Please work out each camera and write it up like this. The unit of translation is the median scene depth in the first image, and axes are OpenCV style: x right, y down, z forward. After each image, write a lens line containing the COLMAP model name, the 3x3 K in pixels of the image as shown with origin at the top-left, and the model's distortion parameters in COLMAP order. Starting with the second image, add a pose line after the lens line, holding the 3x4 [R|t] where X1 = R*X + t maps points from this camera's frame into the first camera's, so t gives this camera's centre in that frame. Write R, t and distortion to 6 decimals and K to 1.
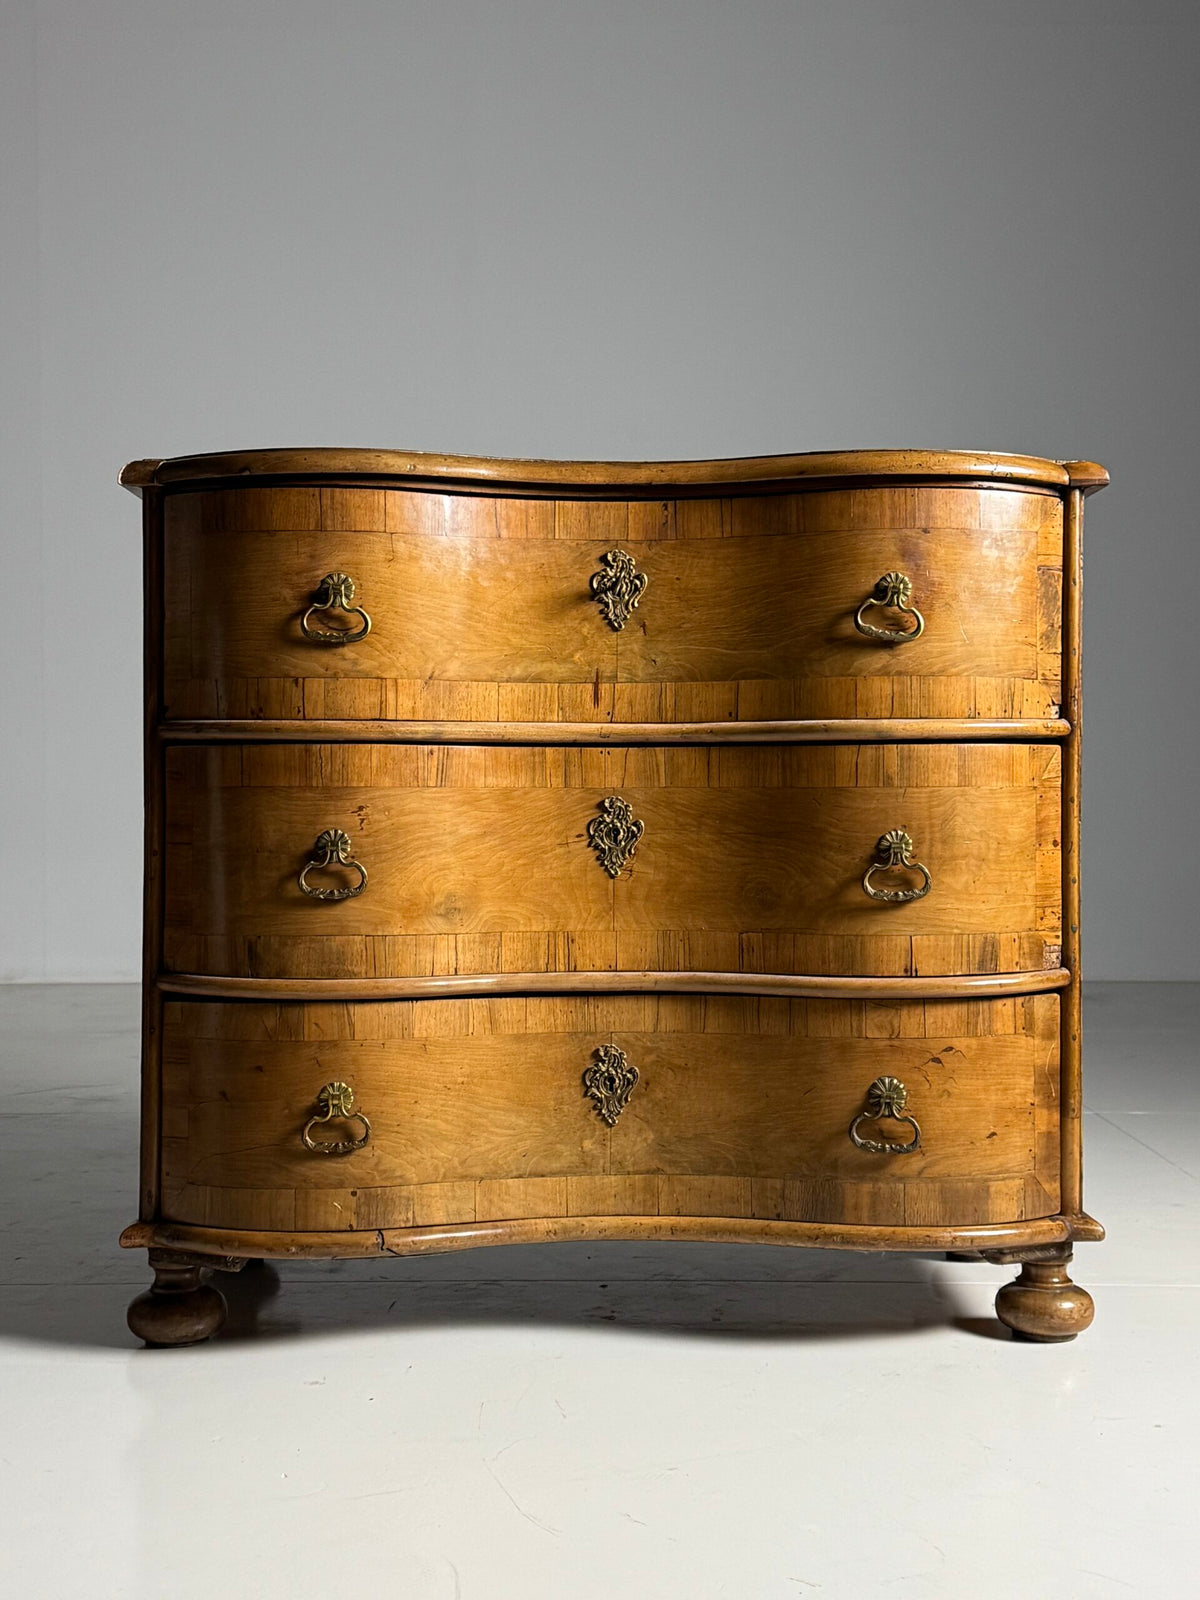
lens RADIAL K [[2154.4, 0, 596.2], [0, 2154.4, 801.9], [0, 0, 1]] dist [0.132481, 0.000000]
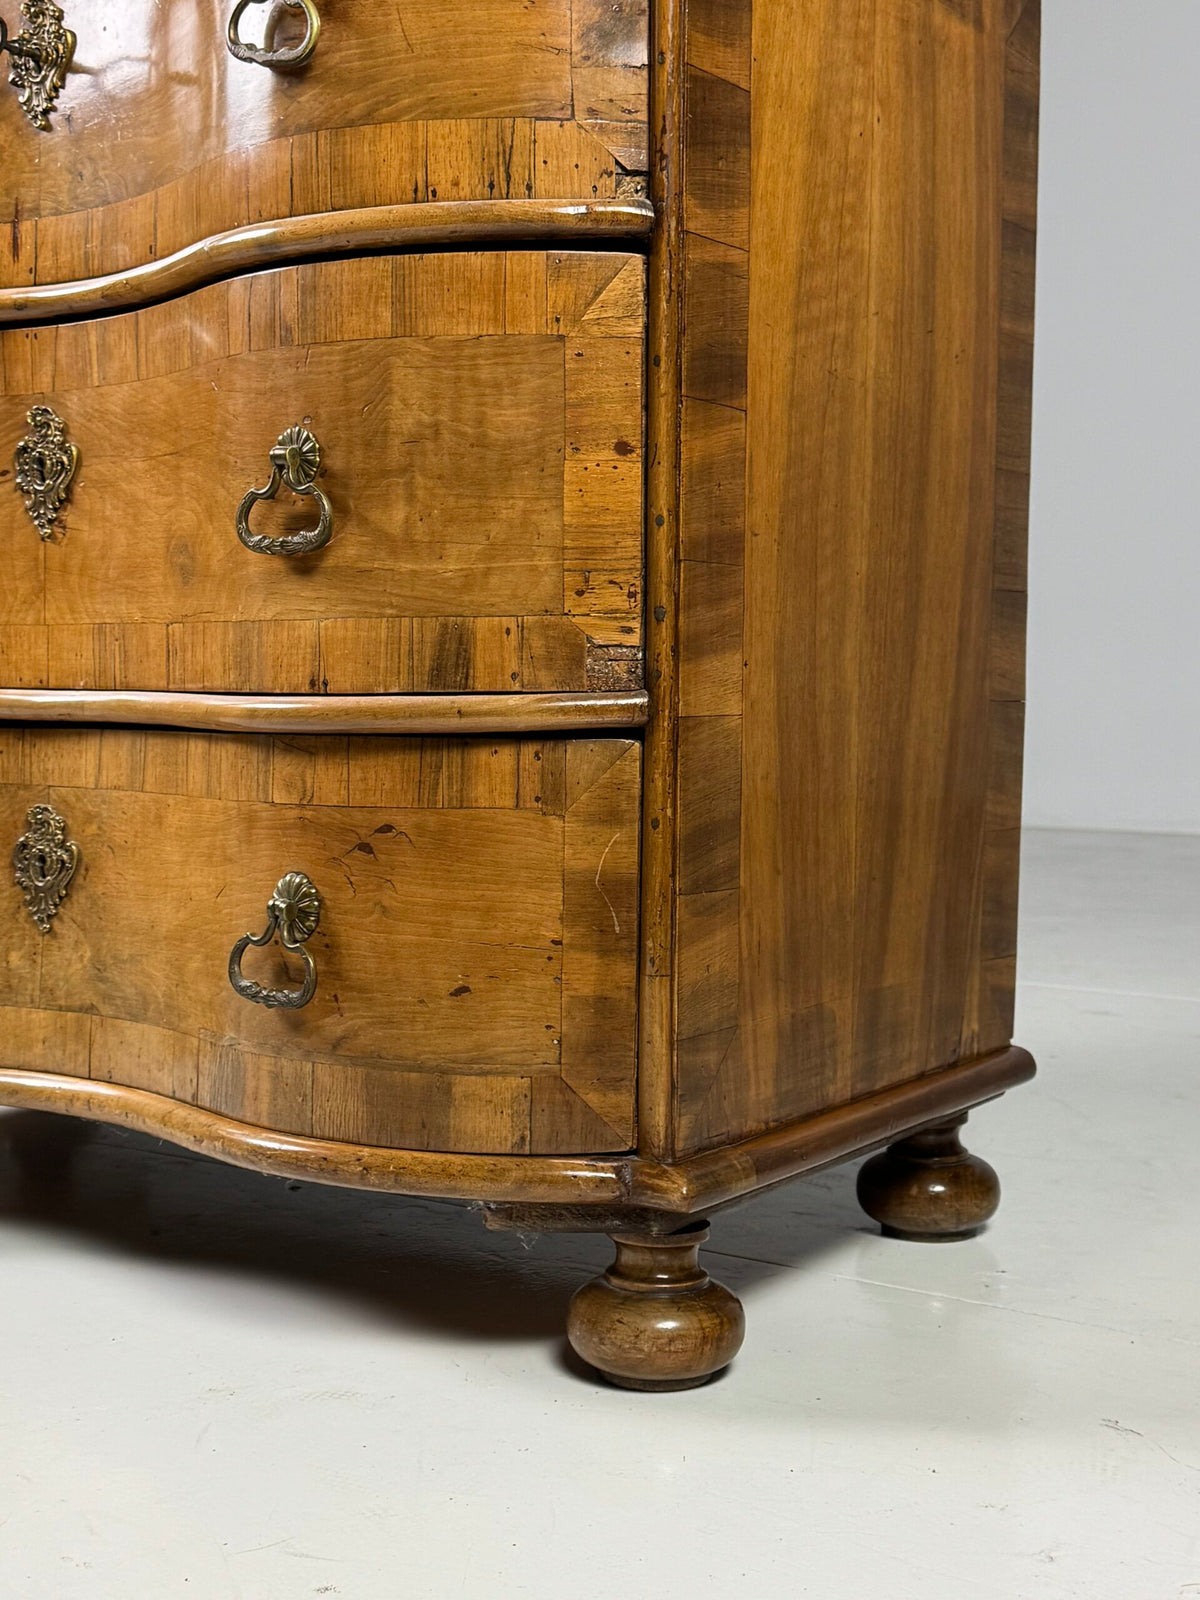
lens RADIAL K [[2154.4, 0, 602.8], [0, 2154.4, 807.8], [0, 0, 1]] dist [0.132481, 0.000000]
pose [[0.830184, 0.039840, -0.556065, 0.504276], [-0.007607, 0.998160, 0.060159, 0.074681], [0.557438, -0.045713, 0.828959, 0.571586]]
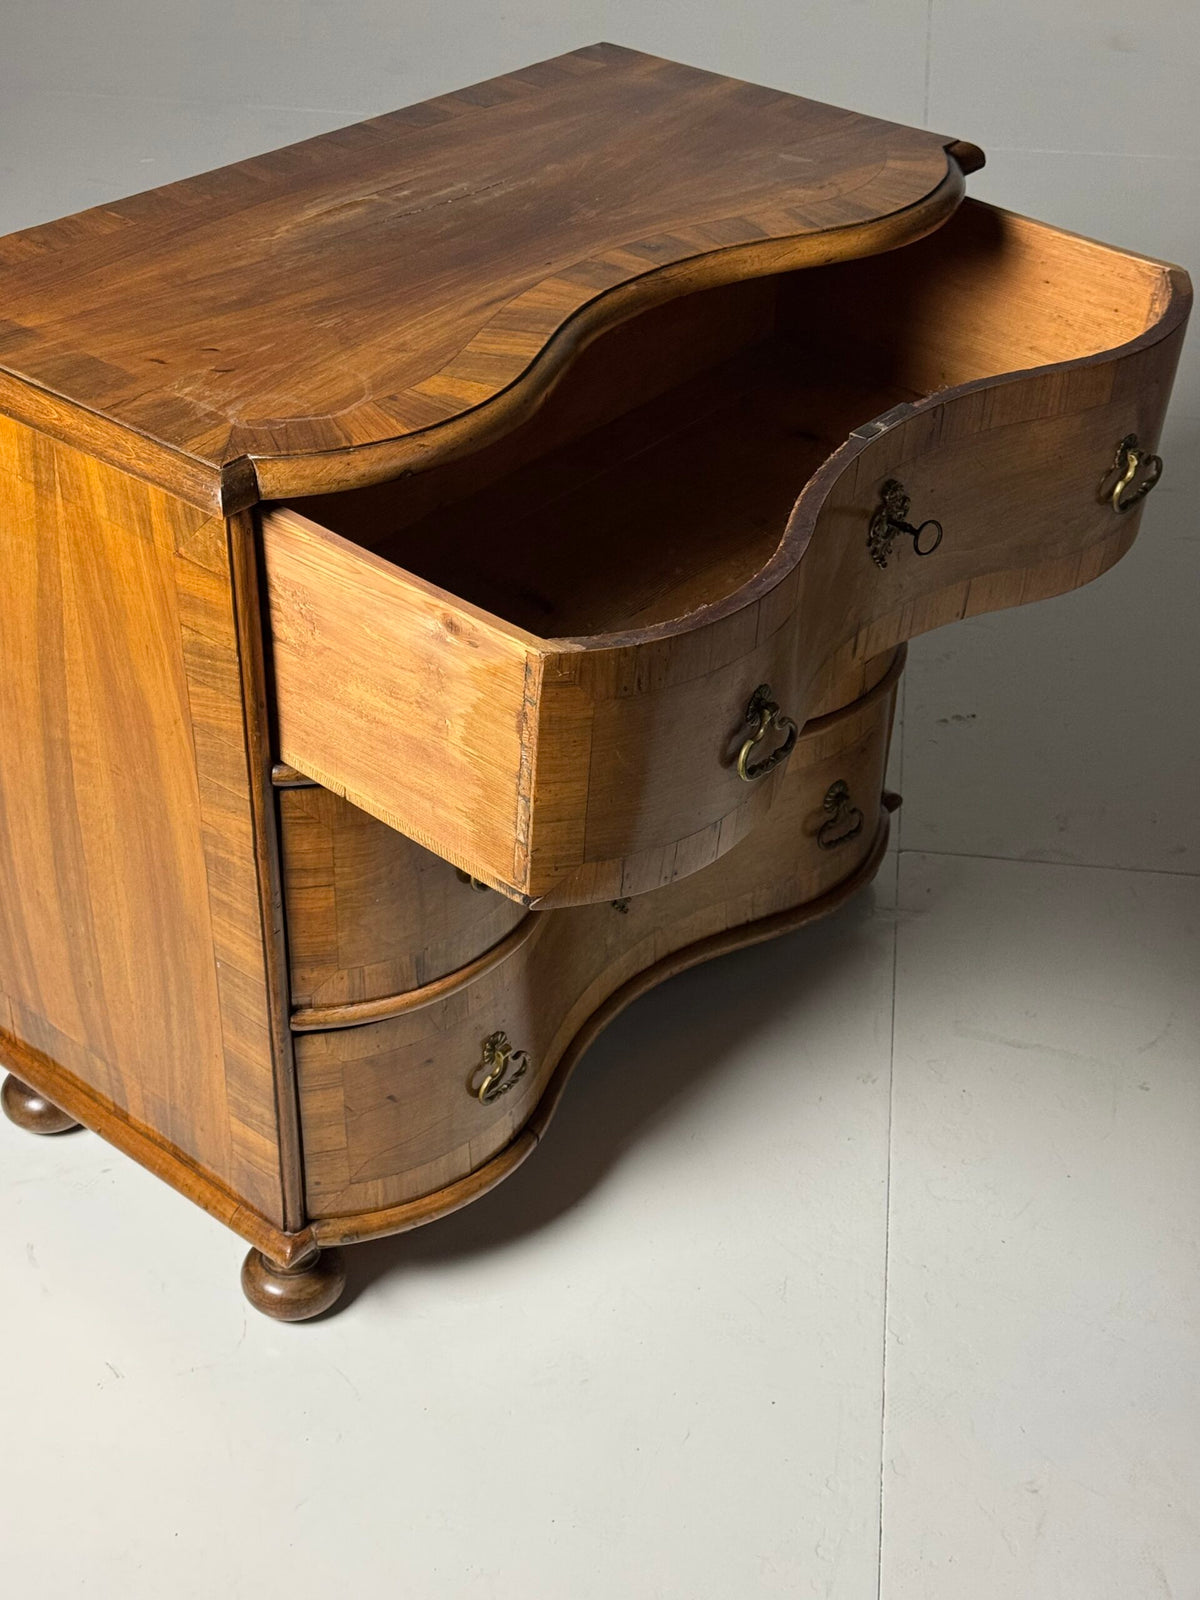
lens RADIAL K [[2275.4, 0, 608.7], [0, 2275.4, 827.3], [0, 0, 1]] dist [0.130414, 0.000000]
pose [[0.662924, -0.422074, 0.618373, -0.643128], [-0.016929, 0.817282, 0.575990, -0.499342], [-0.748495, -0.392306, 0.534650, 0.461955]]
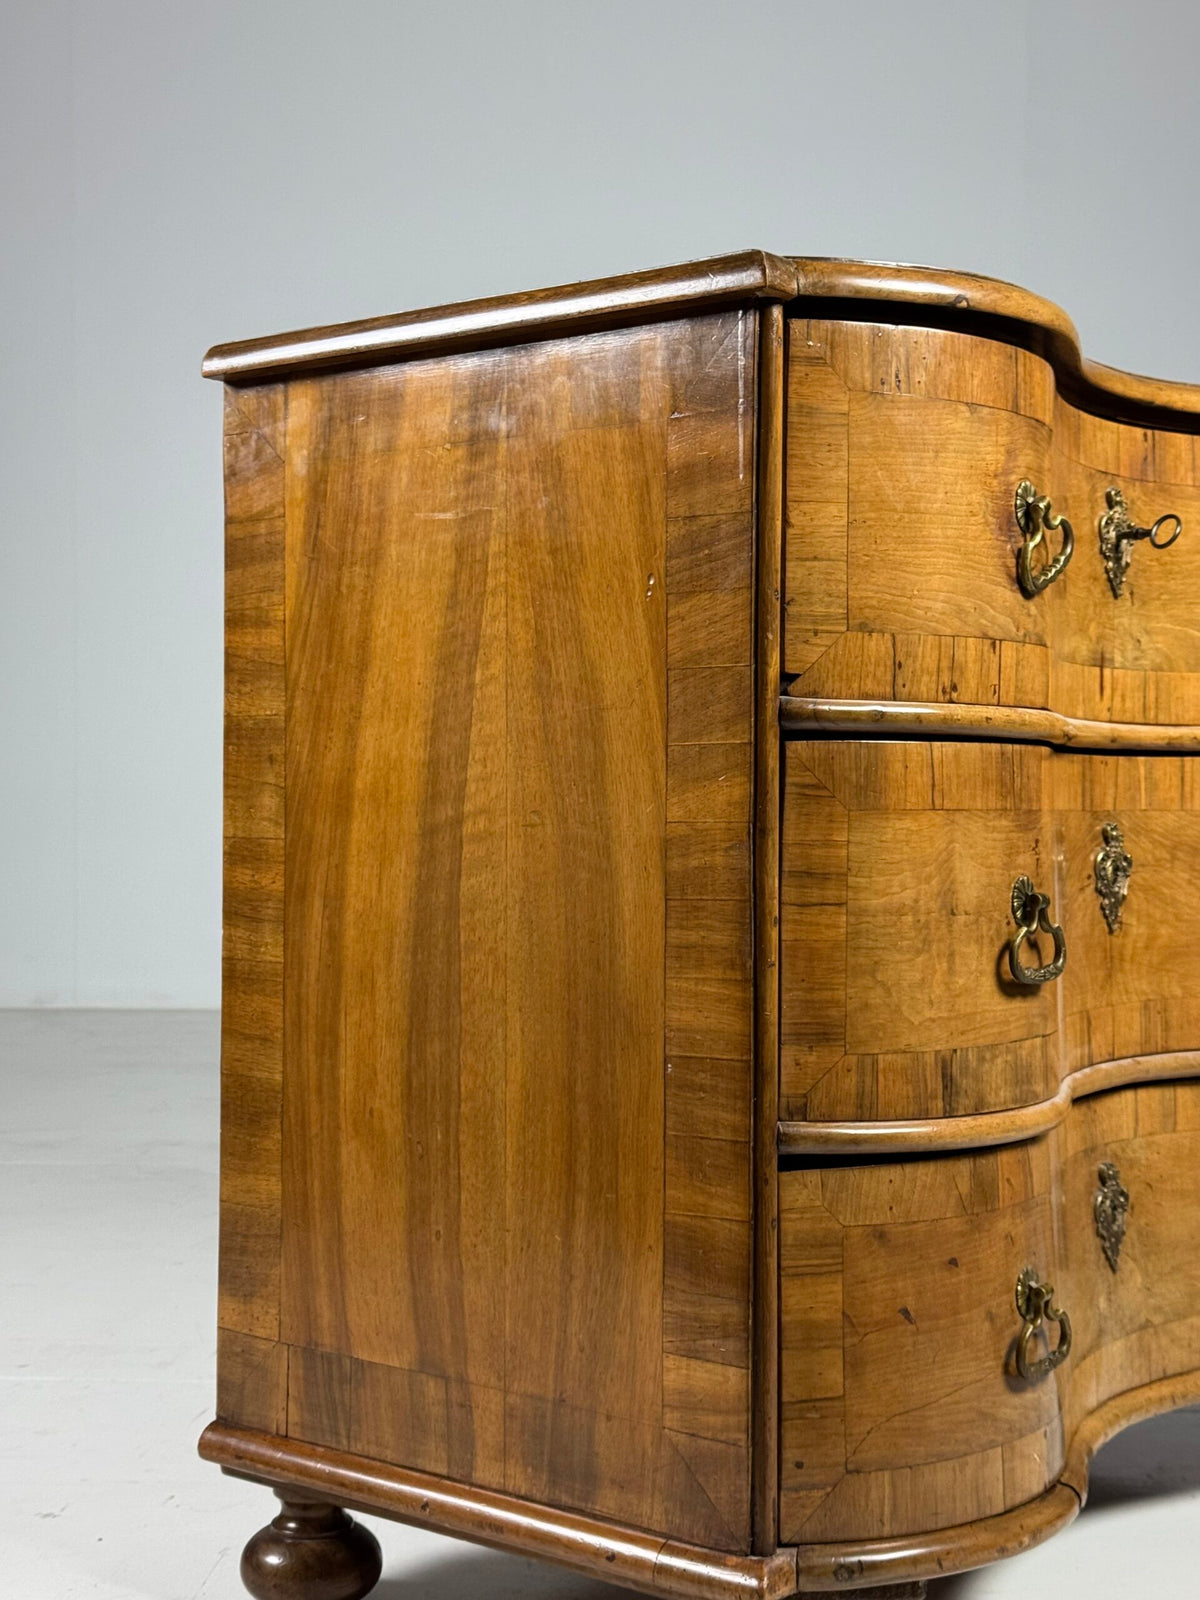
lens RADIAL K [[2275.4, 0, 595.7], [0, 2275.4, 805.7], [0, 0, 1]] dist [0.130414, 0.000000]
pose [[0.640370, 0.001703, 0.768065, -0.714928], [-0.001098, 0.999999, -0.001302, -0.007218], [-0.768066, -0.000010, 0.640370, 0.643867]]
